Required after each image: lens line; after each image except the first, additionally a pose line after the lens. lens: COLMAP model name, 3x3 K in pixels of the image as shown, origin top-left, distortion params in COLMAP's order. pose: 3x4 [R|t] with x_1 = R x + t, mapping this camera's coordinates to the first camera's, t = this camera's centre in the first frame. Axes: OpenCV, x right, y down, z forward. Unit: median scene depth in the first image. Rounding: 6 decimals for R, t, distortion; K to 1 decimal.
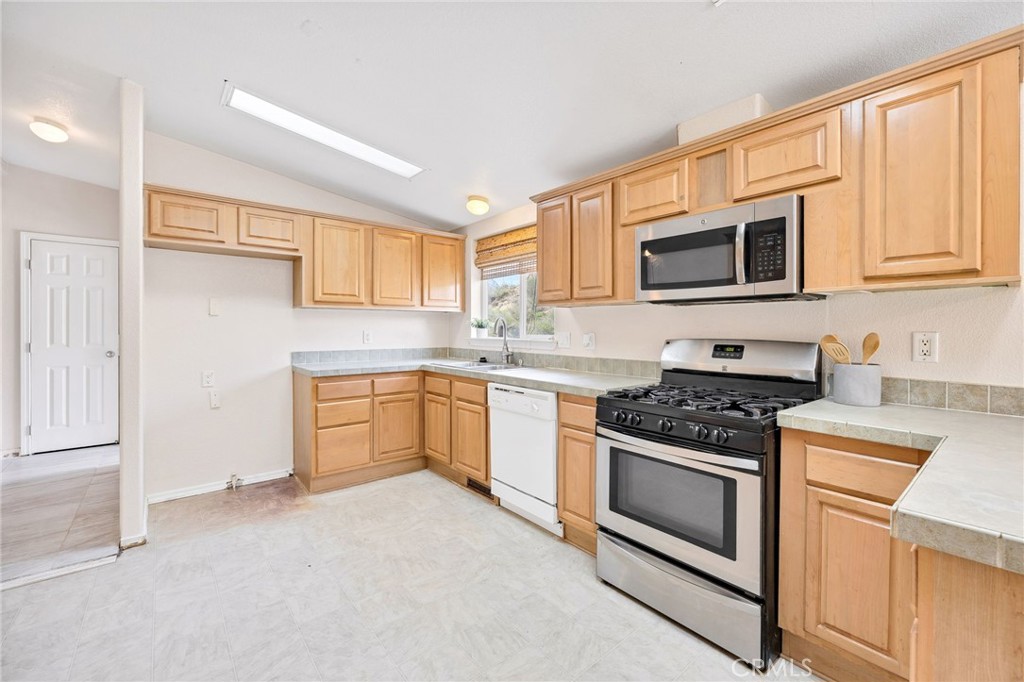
lens RADIAL K [[422.1, 0, 513.2], [0, 422.1, 329.7], [0, 0, 1]] dist [-0.001158, -0.000048]
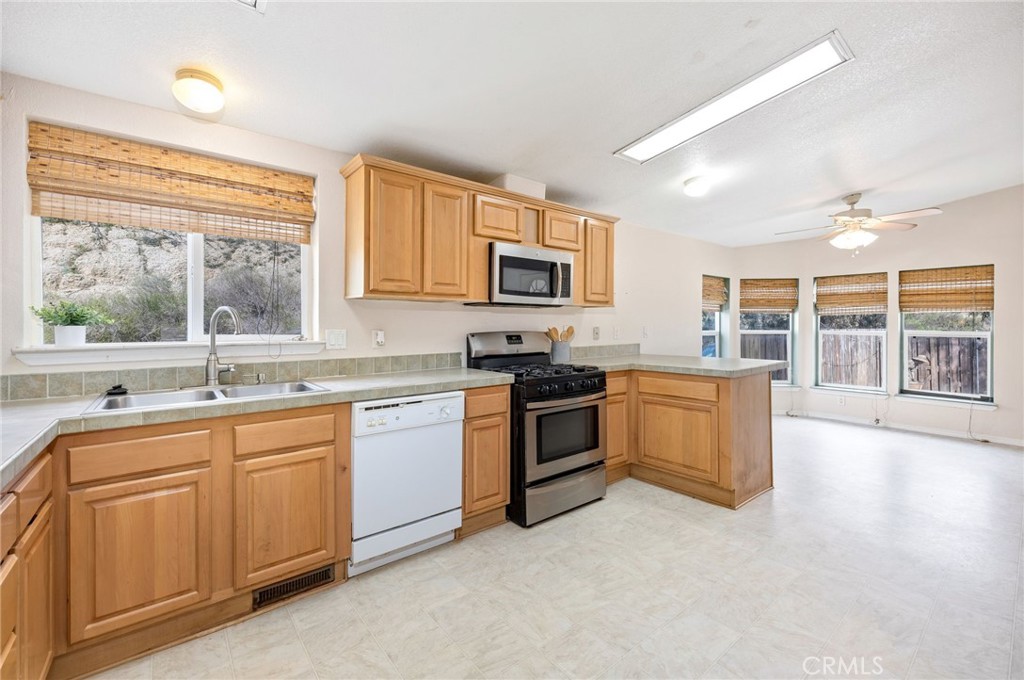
lens RADIAL K [[434.1, 0, 513.9], [0, 434.1, 324.7], [0, 0, 1]] dist [-0.001731, -0.000162]
pose [[0.007789, -0.001504, 0.999969, -0.866656], [0.005558, 0.999983, 0.001460, -0.002737], [-0.999954, 0.005547, 0.007797, 0.836585]]
